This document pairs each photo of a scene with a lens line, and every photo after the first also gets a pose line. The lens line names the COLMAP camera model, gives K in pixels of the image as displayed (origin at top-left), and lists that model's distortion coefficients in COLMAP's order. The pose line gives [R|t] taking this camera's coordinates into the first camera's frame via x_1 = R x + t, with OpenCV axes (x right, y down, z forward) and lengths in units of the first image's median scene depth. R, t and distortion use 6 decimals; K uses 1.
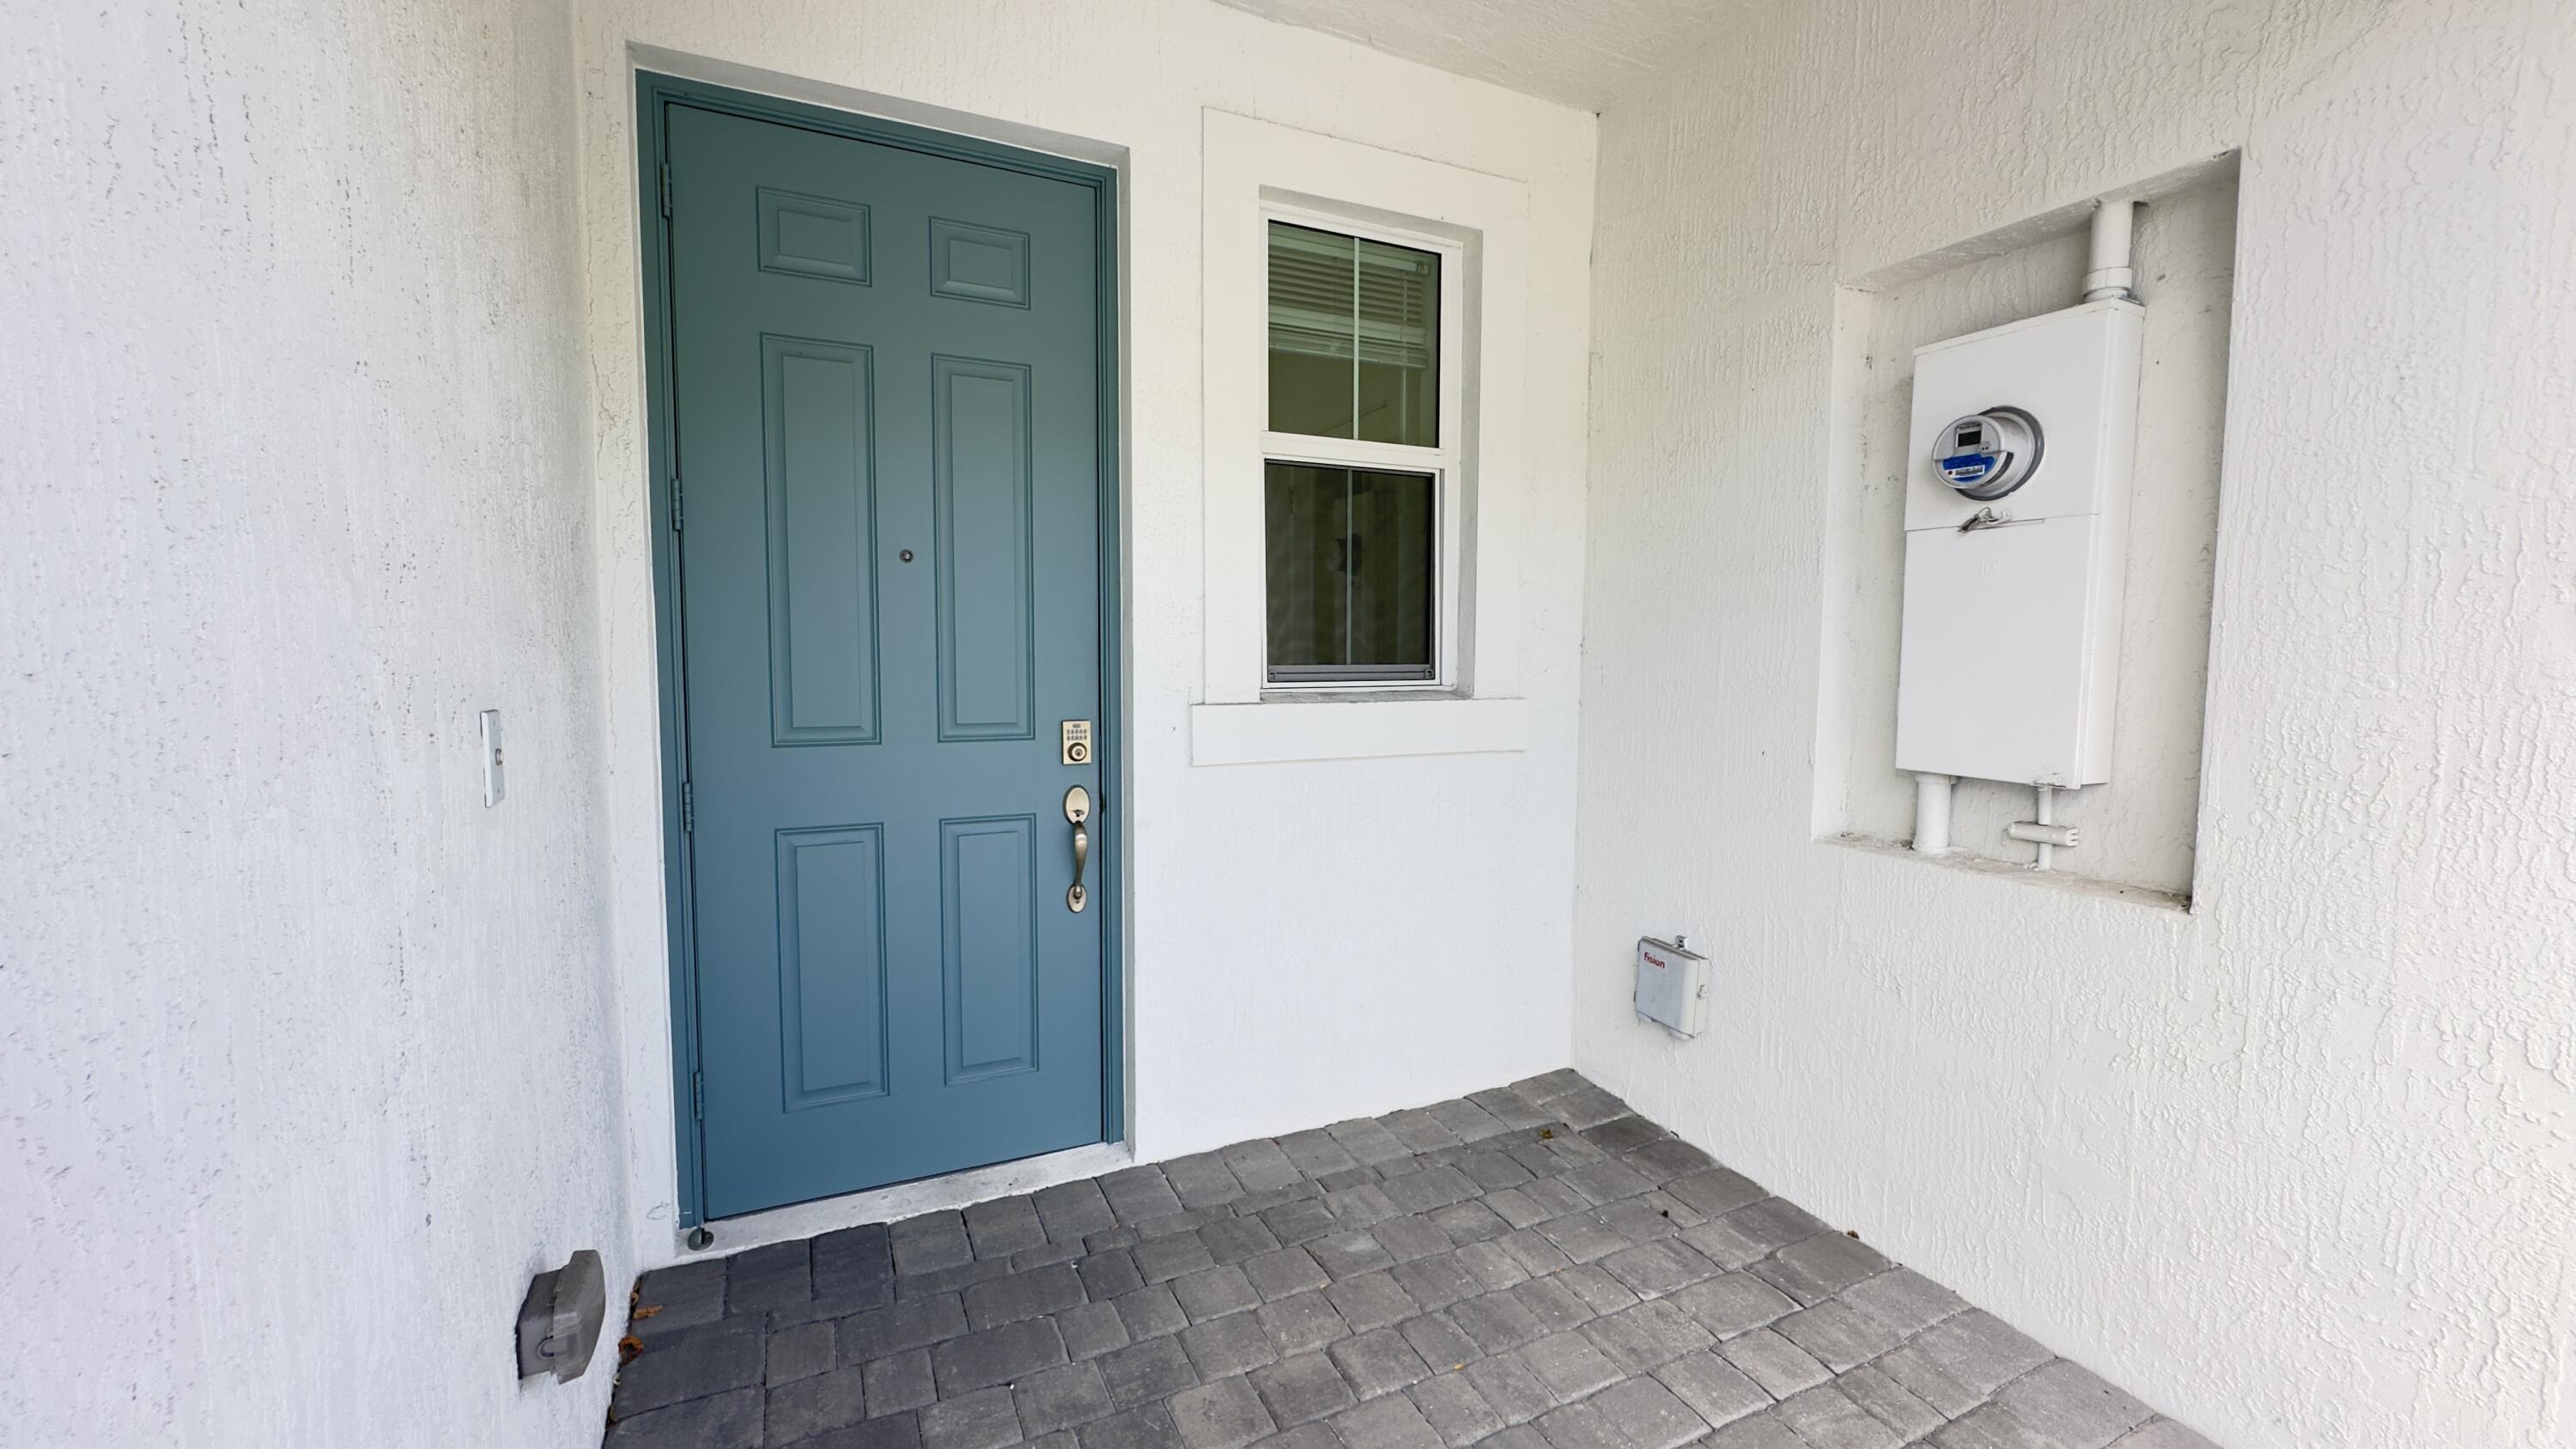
lens RADIAL K [[1017.9, 0, 1288.0], [0, 1017.9, 724.5], [0, 0, 1]] dist [0.000006, 0.000001]
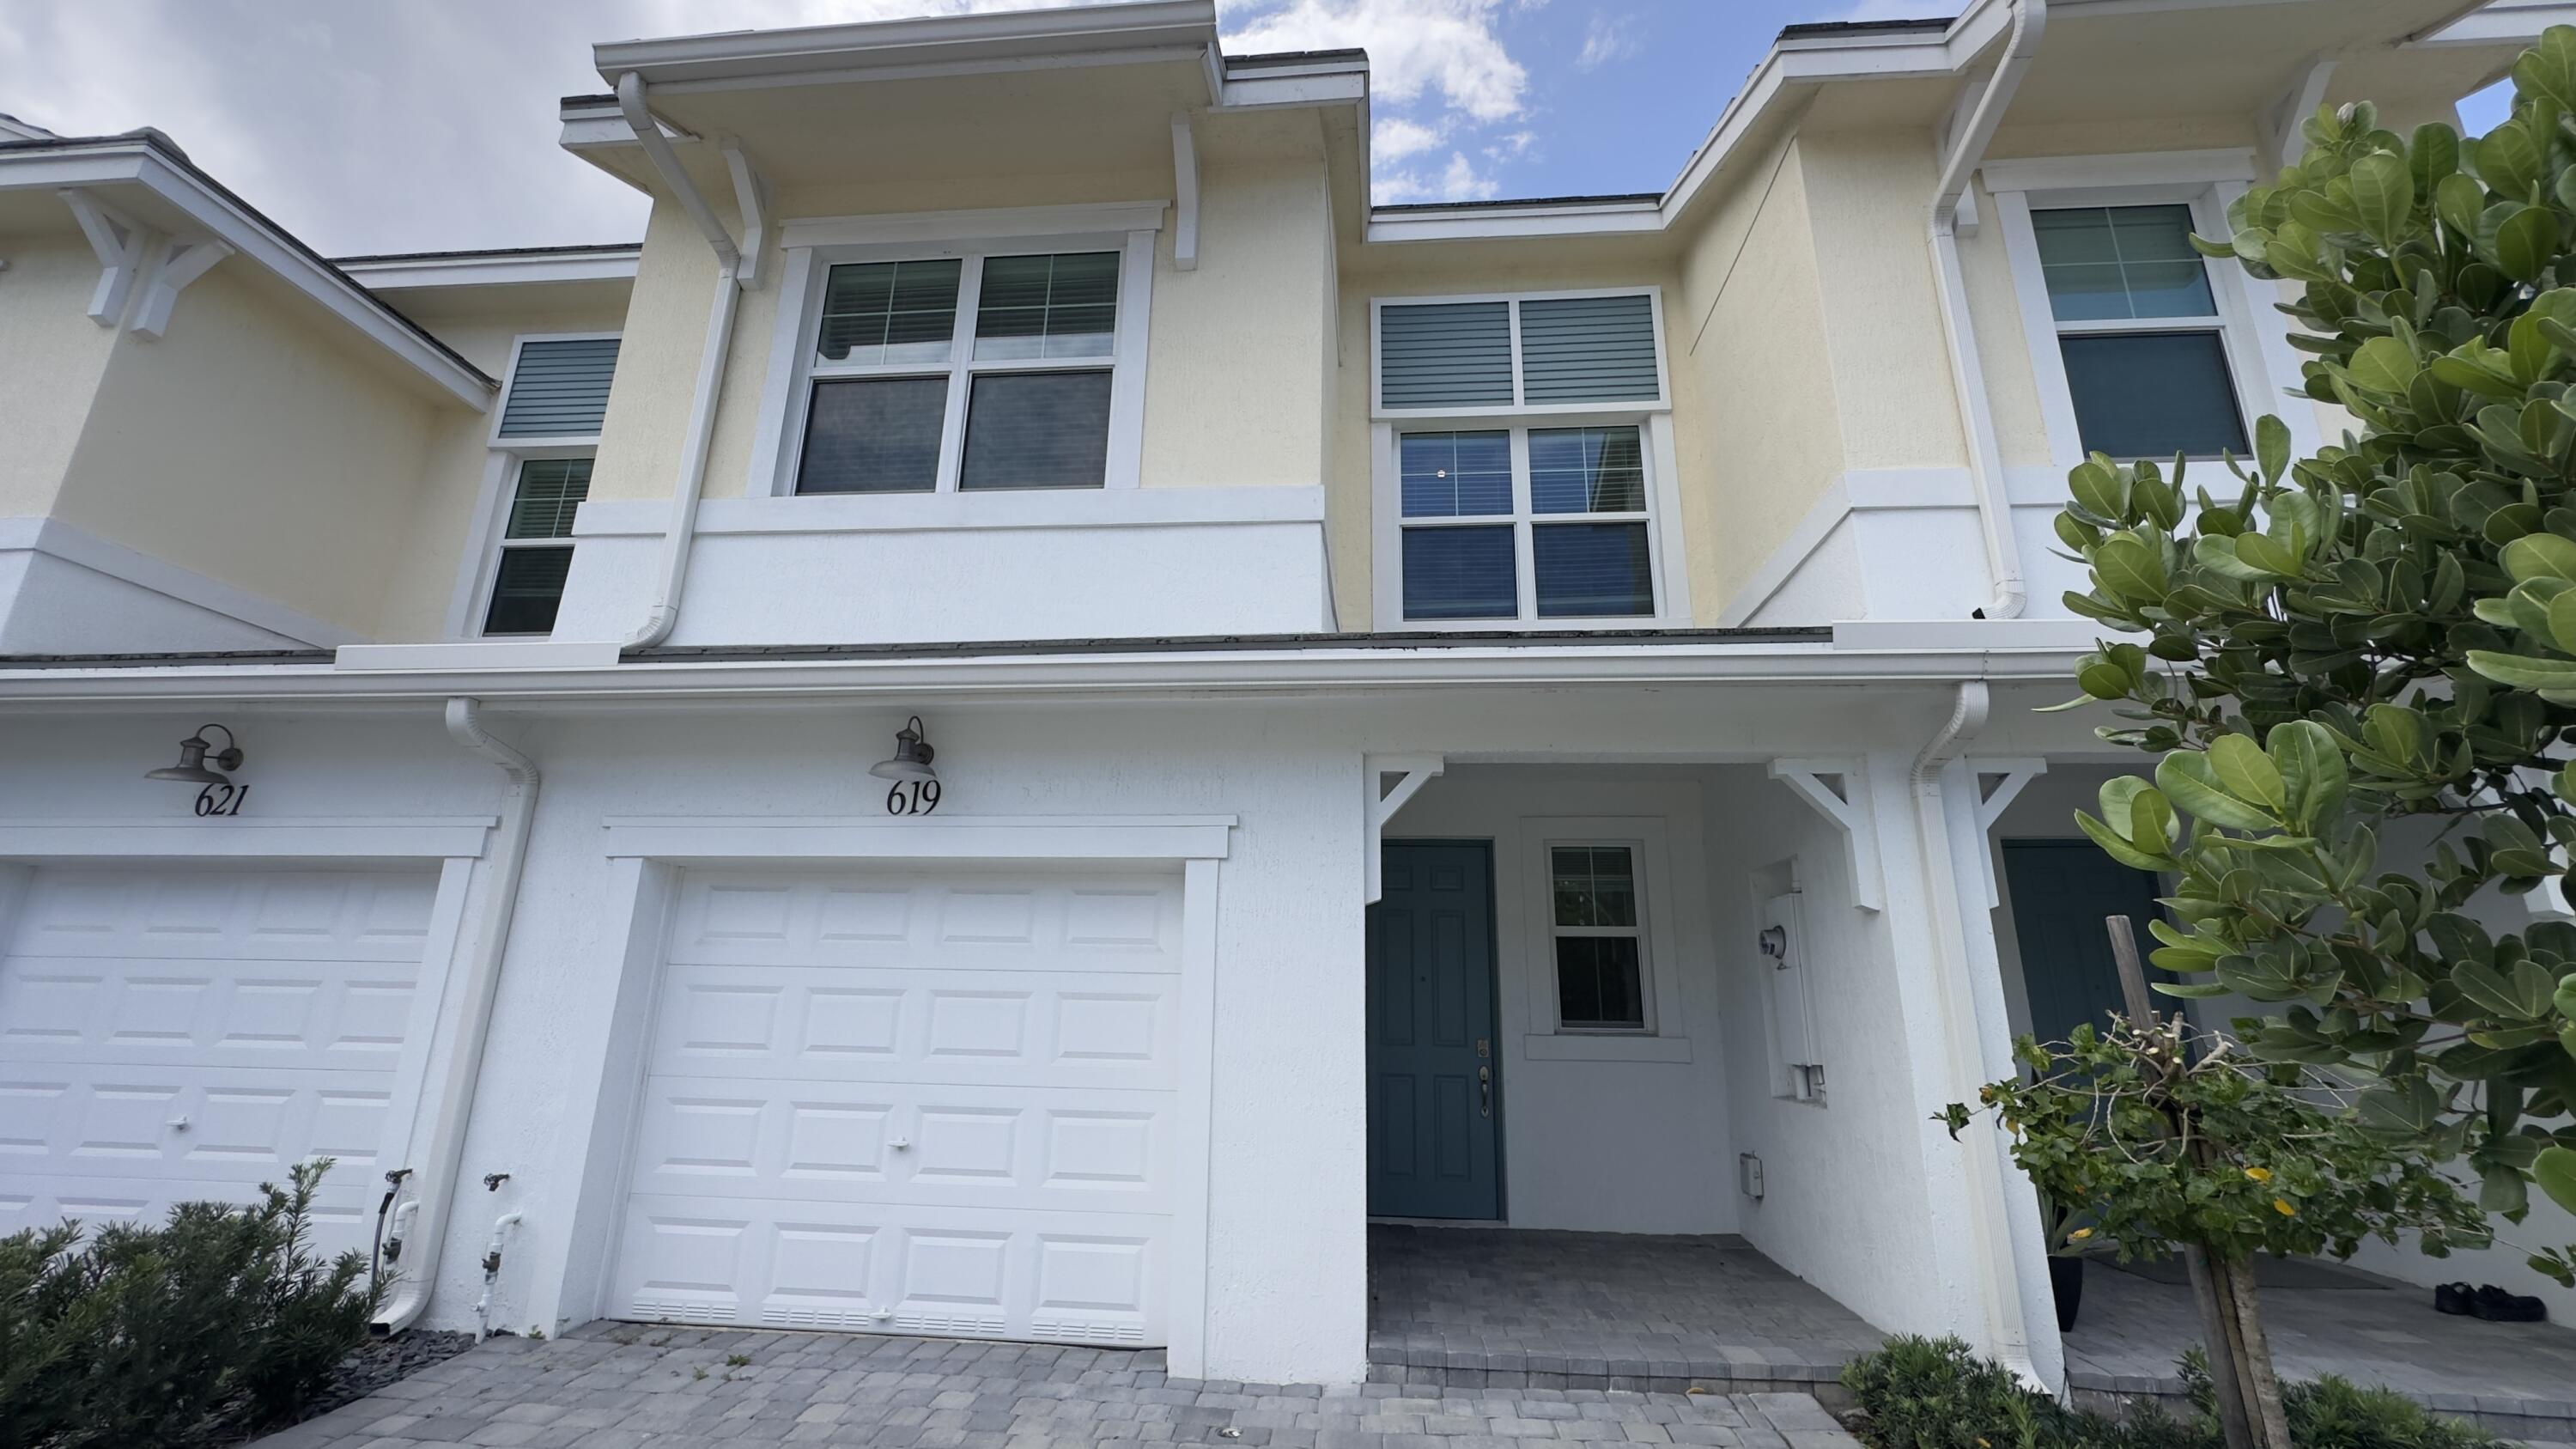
lens RADIAL K [[1017.9, 0, 1288.0], [0, 1017.9, 724.5], [0, 0, 1]] dist [0.000006, 0.000001]
pose [[0.860377, -0.127982, -0.493327, 0.728437], [-0.050536, 0.941764, -0.332454, 0.122411], [0.507146, 0.310967, 0.803805, -1.562176]]
